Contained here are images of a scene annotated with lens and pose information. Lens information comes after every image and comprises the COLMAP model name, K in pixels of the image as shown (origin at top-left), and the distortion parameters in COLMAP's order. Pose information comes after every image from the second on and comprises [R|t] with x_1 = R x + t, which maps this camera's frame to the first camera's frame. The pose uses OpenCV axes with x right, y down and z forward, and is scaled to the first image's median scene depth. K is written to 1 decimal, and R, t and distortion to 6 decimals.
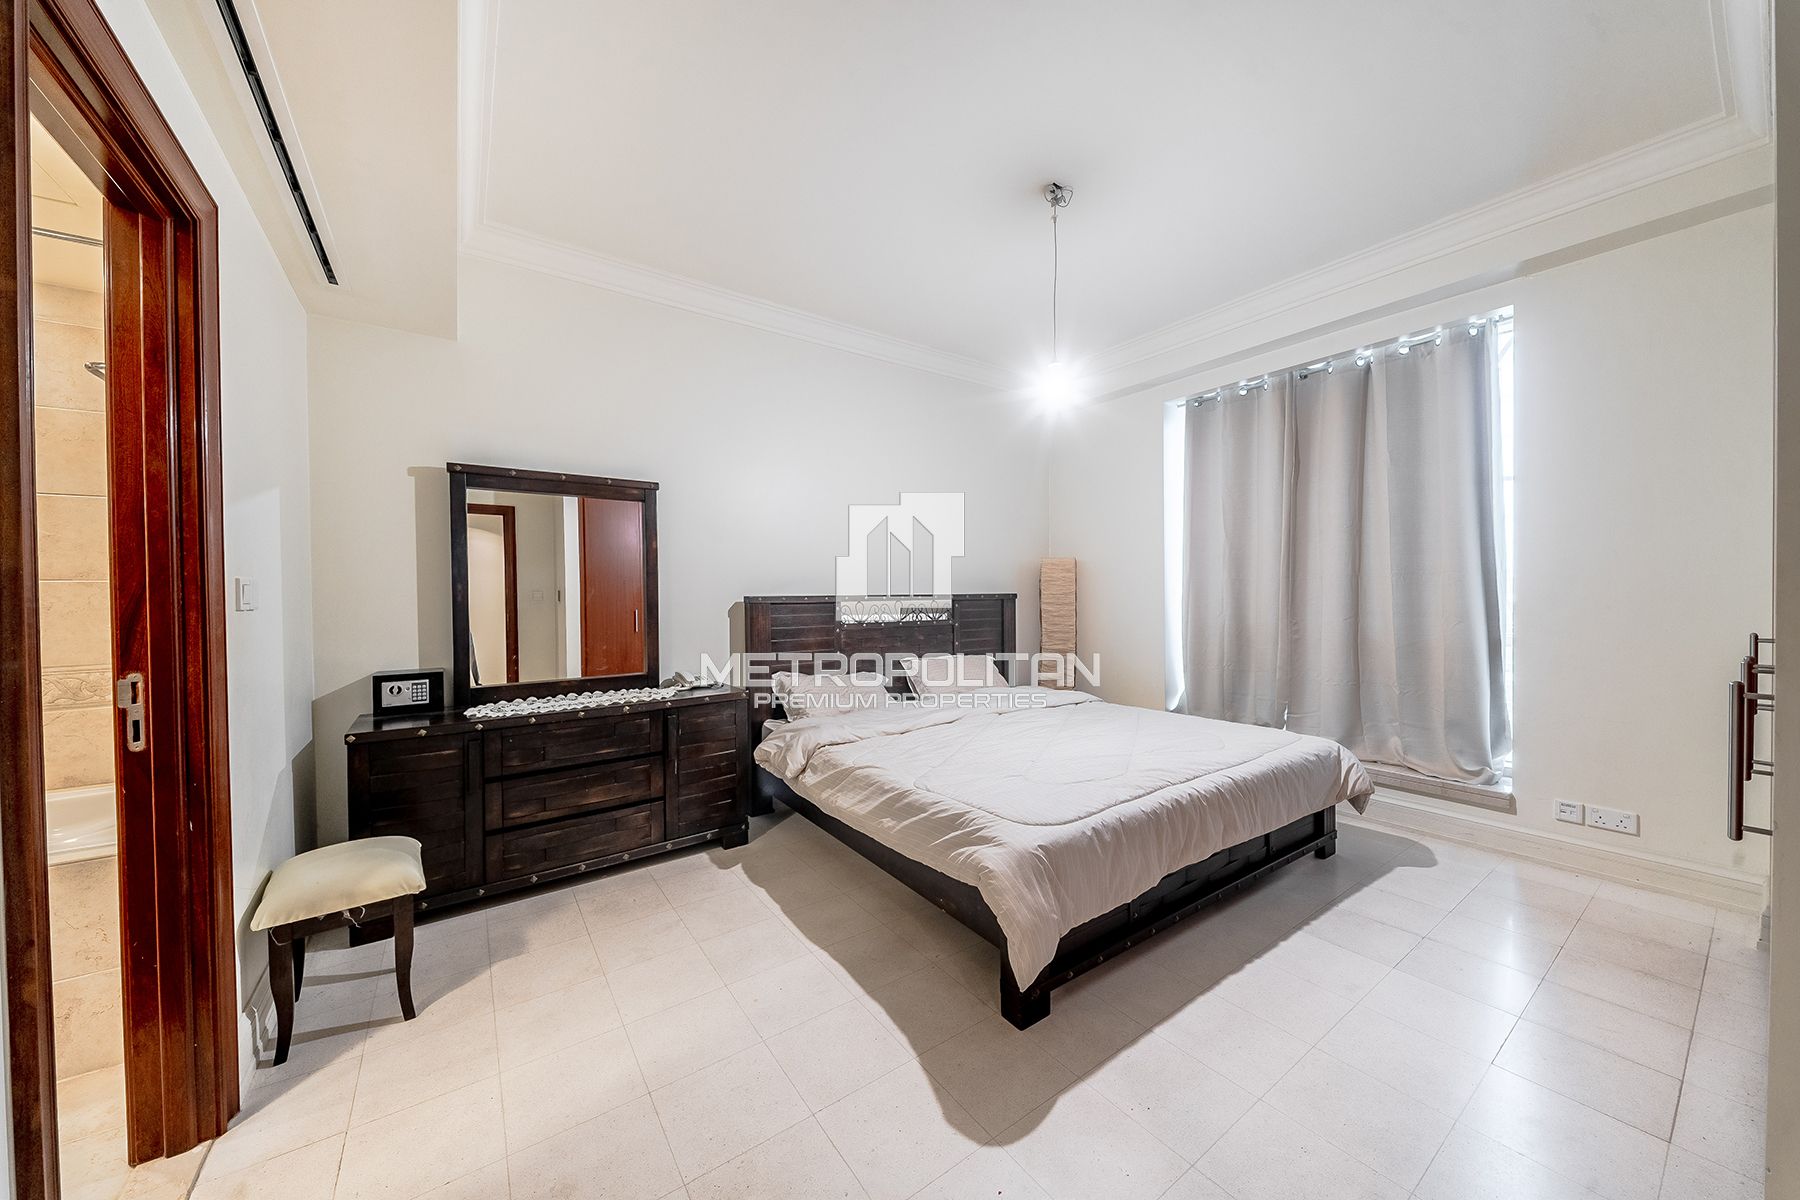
lens RADIAL K [[631.4, 0, 900.0], [0, 631.4, 600.0], [0, 0, 1]] dist [-0.008543, -0.000150]
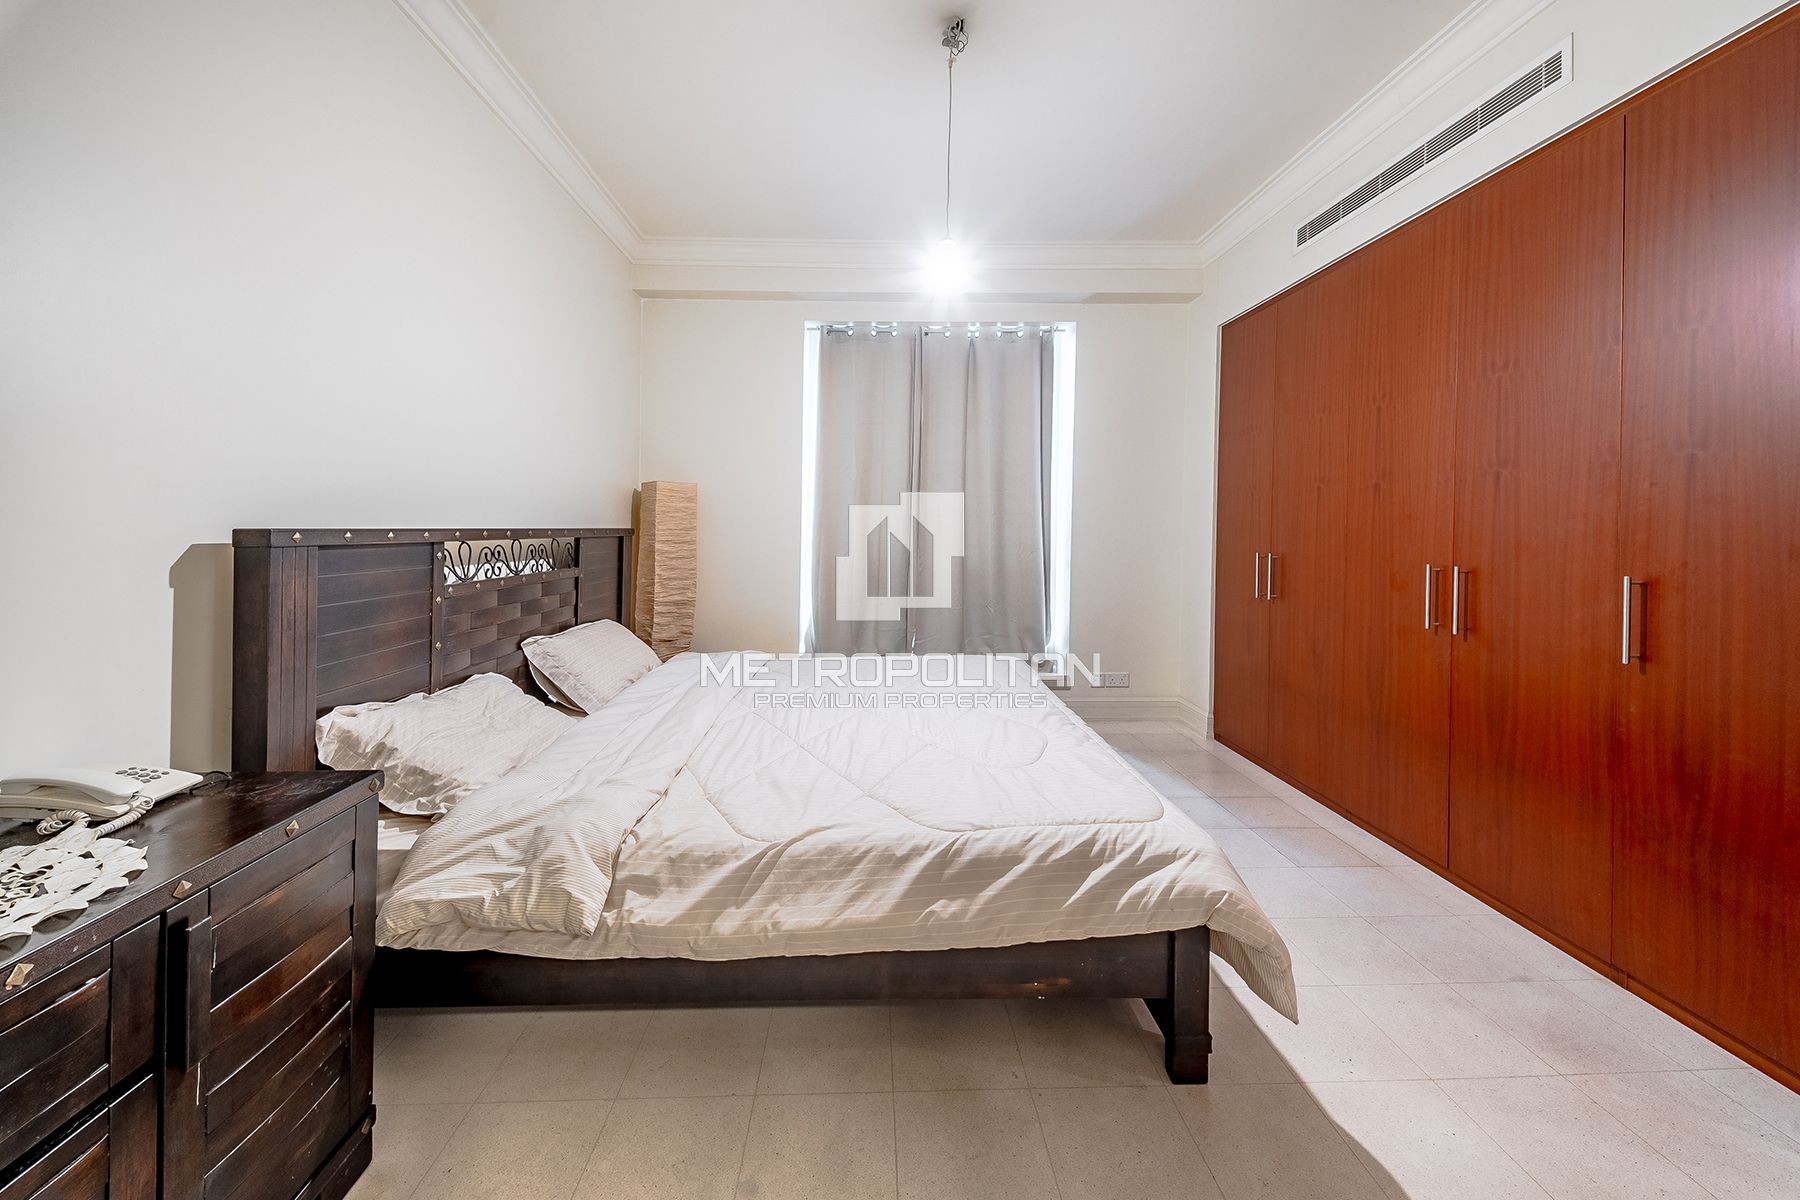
lens RADIAL K [[656.5, 0, 894.6], [0, 656.5, 531.6], [0, 0, 1]] dist [0.000645, -0.000006]
pose [[0.545800, 0.005725, 0.837896, -0.437093], [0.002094, 0.999964, -0.008197, -0.000306], [-0.837913, 0.006228, 0.545768, 0.533550]]
